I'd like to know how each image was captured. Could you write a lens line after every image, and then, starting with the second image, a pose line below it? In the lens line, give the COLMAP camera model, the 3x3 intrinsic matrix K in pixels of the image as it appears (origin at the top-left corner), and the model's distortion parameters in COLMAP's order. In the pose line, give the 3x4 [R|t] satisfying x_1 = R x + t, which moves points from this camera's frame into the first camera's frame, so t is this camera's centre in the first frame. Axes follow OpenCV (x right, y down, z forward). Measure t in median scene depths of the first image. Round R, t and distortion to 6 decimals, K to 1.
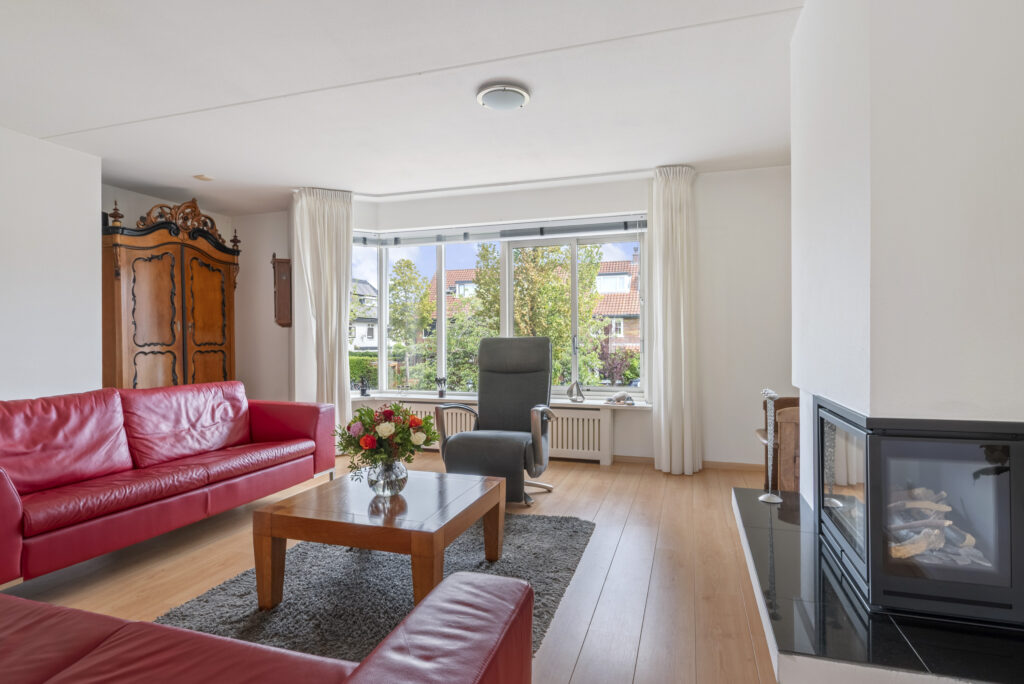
lens RADIAL K [[540.3, 0, 508.2], [0, 540.3, 348.0], [0, 0, 1]] dist [0.000966, 0.000462]
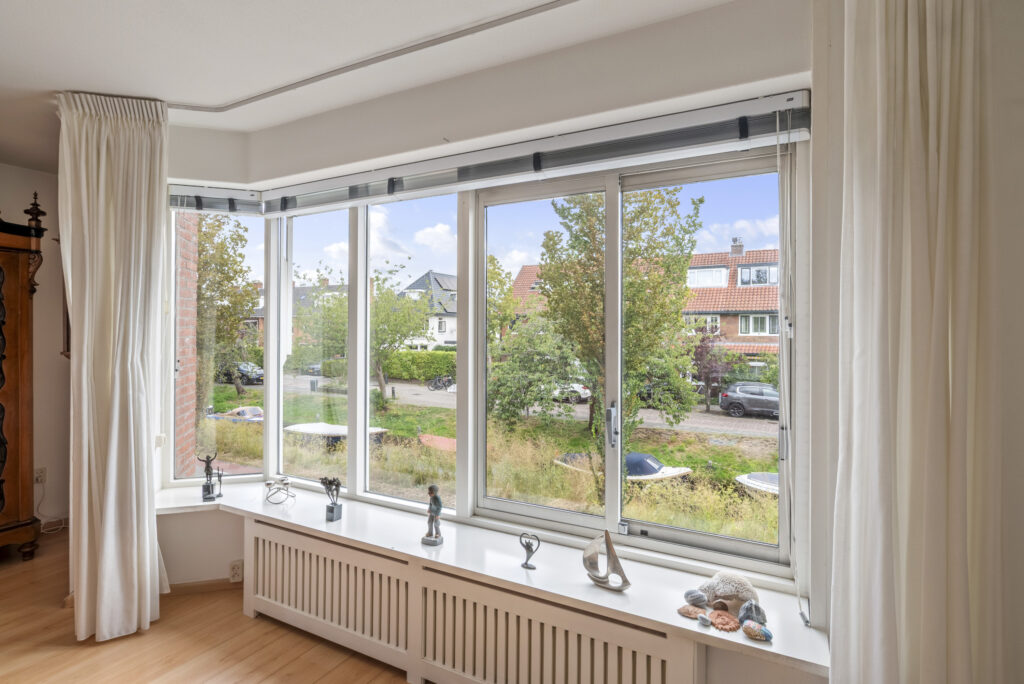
lens RADIAL K [[515.9, 0, 514.4], [0, 515.9, 329.8], [0, 0, 1]] dist [-0.002163, -0.000309]
pose [[0.985560, 0.009108, -0.169079, 0.106760], [-0.012353, 0.999759, -0.018147, -0.067160], [0.168873, 0.019974, 0.985435, 0.543639]]
